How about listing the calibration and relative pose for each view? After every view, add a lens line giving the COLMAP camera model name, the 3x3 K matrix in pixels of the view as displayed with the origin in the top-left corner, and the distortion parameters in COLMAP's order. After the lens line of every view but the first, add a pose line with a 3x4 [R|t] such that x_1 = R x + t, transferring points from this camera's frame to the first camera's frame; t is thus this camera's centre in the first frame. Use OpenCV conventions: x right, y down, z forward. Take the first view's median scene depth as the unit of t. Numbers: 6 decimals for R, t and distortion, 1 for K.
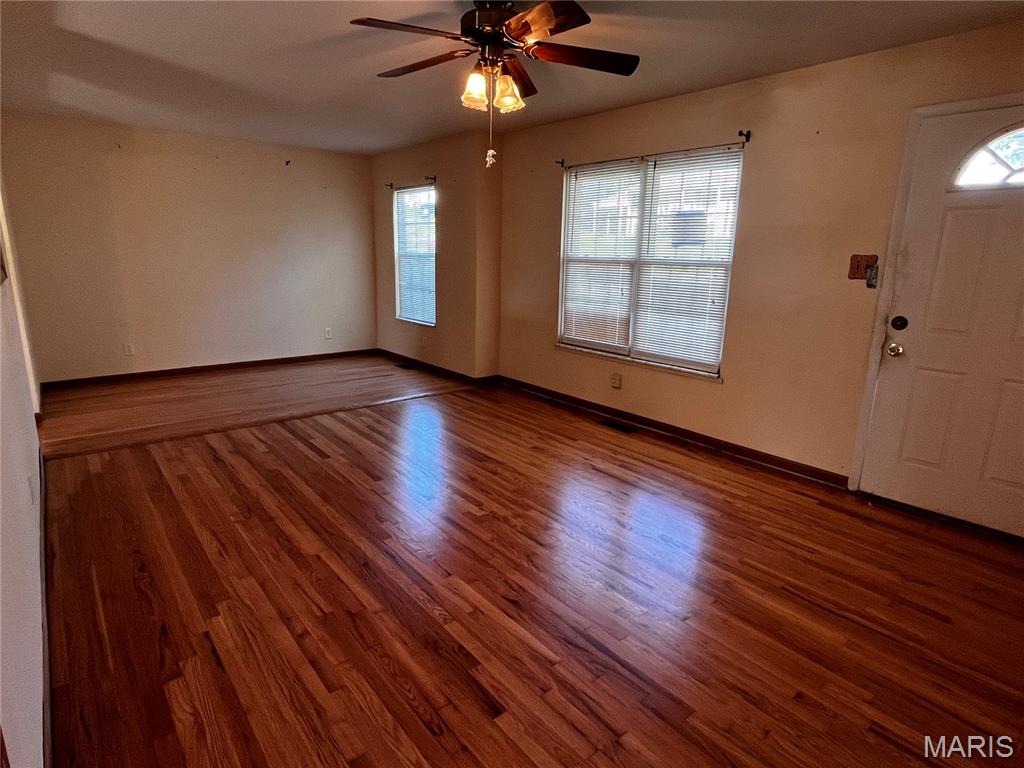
lens RADIAL K [[567.1, 0, 494.2], [0, 567.1, 381.1], [0, 0, 1]] dist [-0.003373, -0.002334]
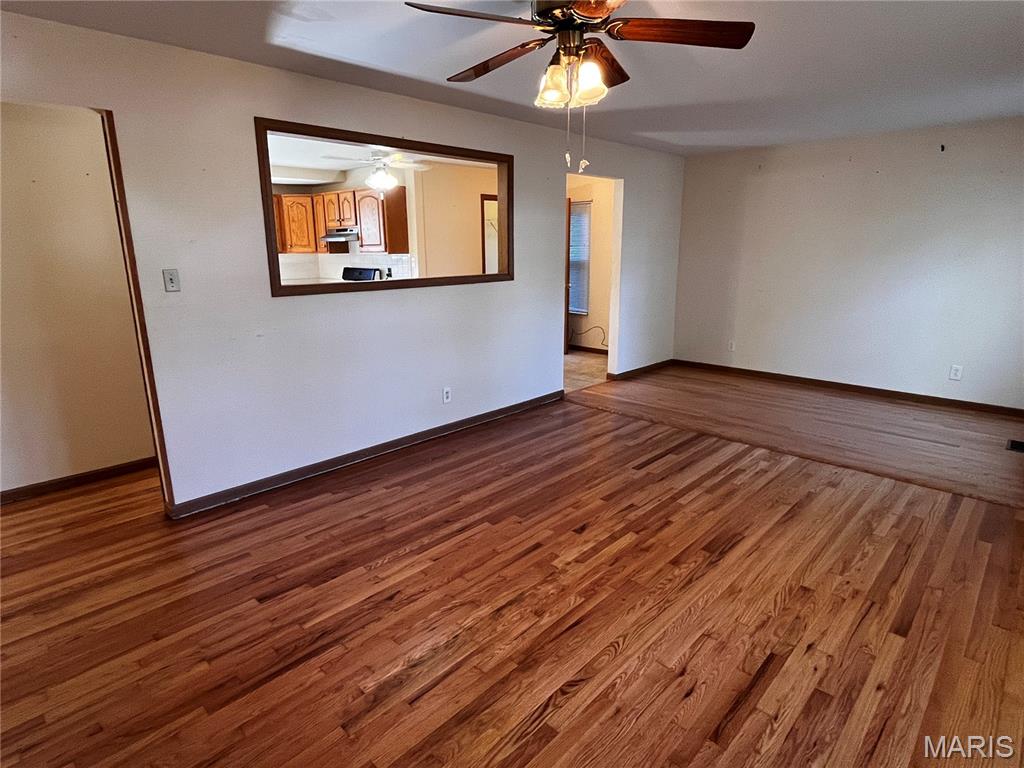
lens RADIAL K [[567.1, 0, 494.2], [0, 567.1, 381.1], [0, 0, 1]] dist [-0.003373, -0.002334]
pose [[0.109567, 0.214271, -0.970610, 0.609177], [-0.215910, 0.958304, 0.187181, -0.144360], [0.970246, 0.189055, 0.151261, 0.585186]]
